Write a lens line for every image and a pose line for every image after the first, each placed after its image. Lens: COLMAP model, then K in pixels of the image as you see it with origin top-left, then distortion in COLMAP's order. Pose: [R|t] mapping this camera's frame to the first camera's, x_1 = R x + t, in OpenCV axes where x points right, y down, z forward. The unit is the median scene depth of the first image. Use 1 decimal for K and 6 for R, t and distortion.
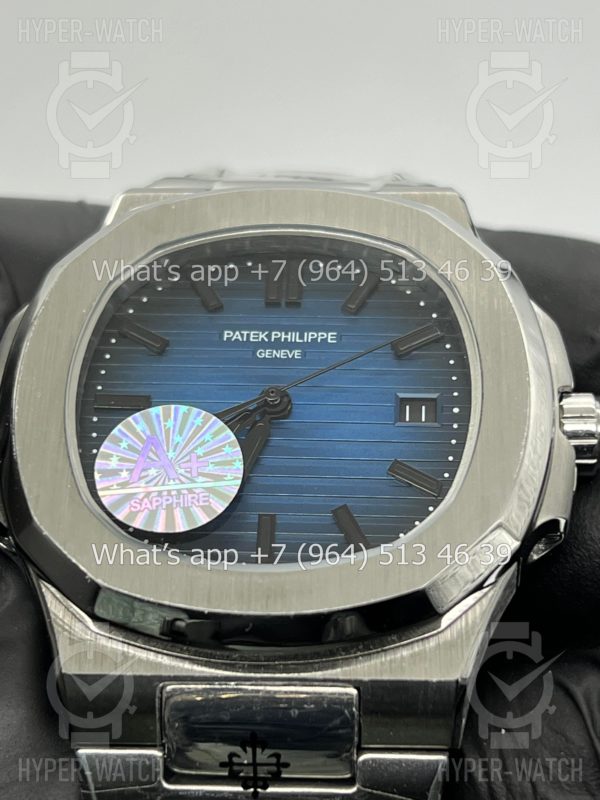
lens RADIAL K [[1907.2, 0, 298.6], [0, 1907.2, 398.4], [0, 0, 1]] dist [0.172681, 0.000000]
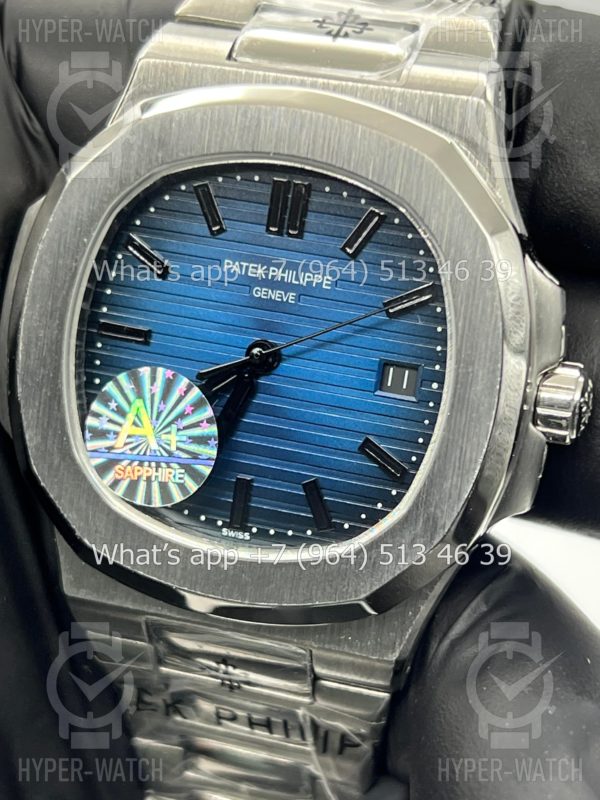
lens RADIAL K [[1907.2, 0, 296.1], [0, 1907.2, 399.8], [0, 0, 1]] dist [0.172681, 0.000000]
pose [[0.973467, 0.118184, -0.195947, 0.215918], [0.020611, 0.807539, 0.589454, -0.602858], [0.227898, -0.577853, 0.783676, 0.190168]]
